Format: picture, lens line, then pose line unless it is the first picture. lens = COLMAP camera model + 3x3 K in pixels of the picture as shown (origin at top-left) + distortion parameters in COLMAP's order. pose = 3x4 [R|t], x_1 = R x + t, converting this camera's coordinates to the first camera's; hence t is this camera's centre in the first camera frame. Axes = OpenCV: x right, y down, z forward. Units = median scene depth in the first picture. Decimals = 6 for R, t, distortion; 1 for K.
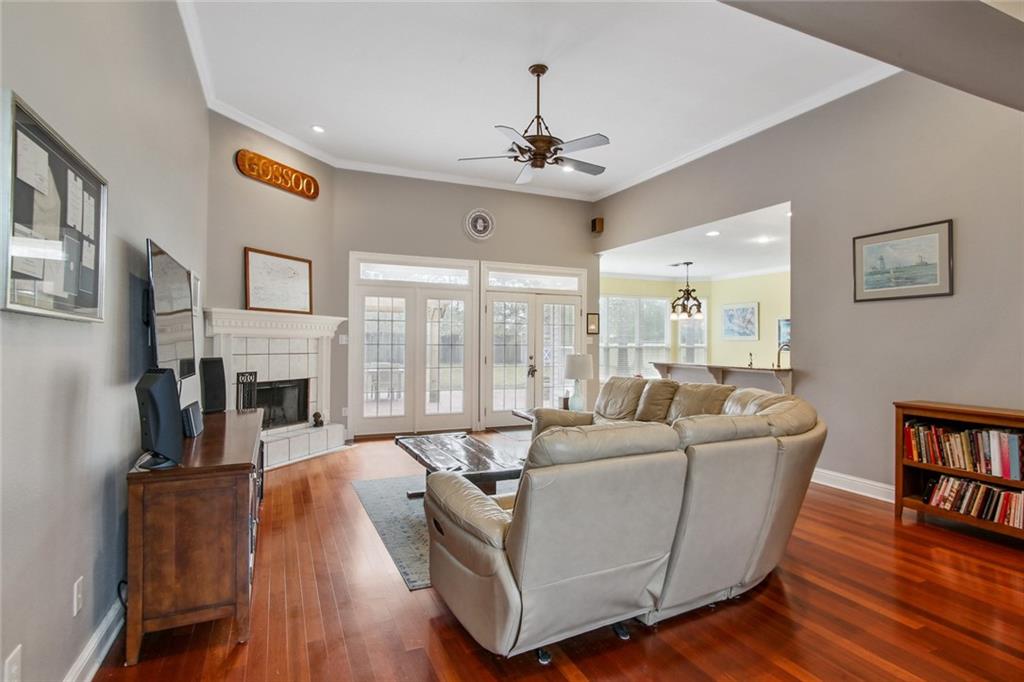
lens RADIAL K [[522.7, 0, 511.2], [0, 522.7, 338.3], [0, 0, 1]] dist [-0.000936, 0.000023]
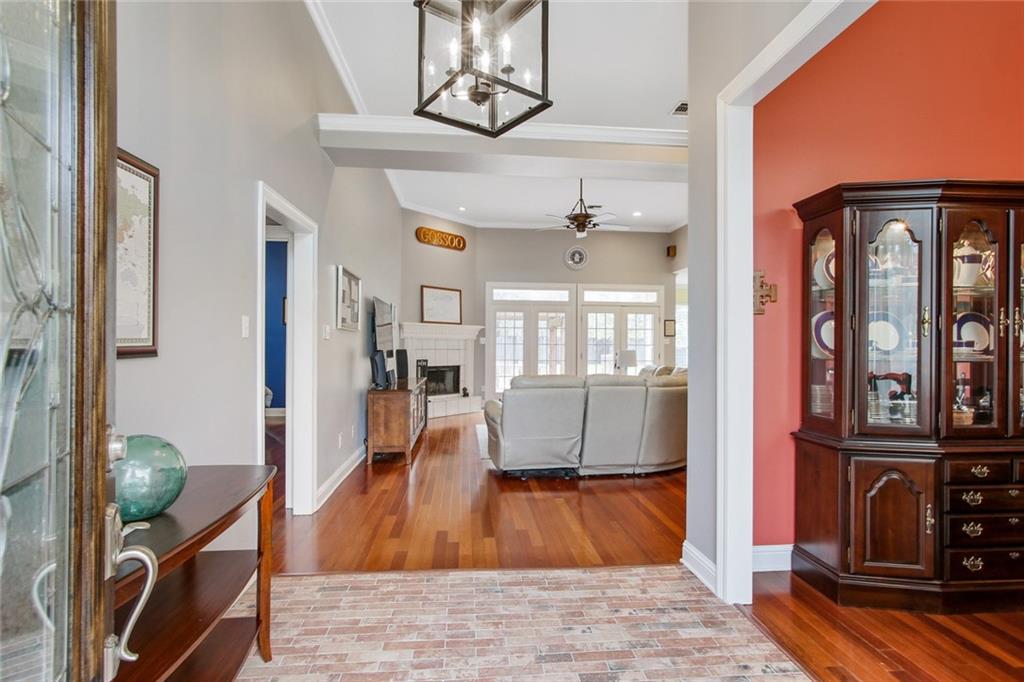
lens RADIAL K [[498.2, 0, 510.4], [0, 498.2, 342.9], [0, 0, 1]] dist [0.000303, -0.000002]
pose [[0.946020, -0.000521, -0.324109, 0.258101], [0.001188, 0.999998, 0.001859, 0.007471], [0.324107, -0.002144, 0.946018, -0.388608]]
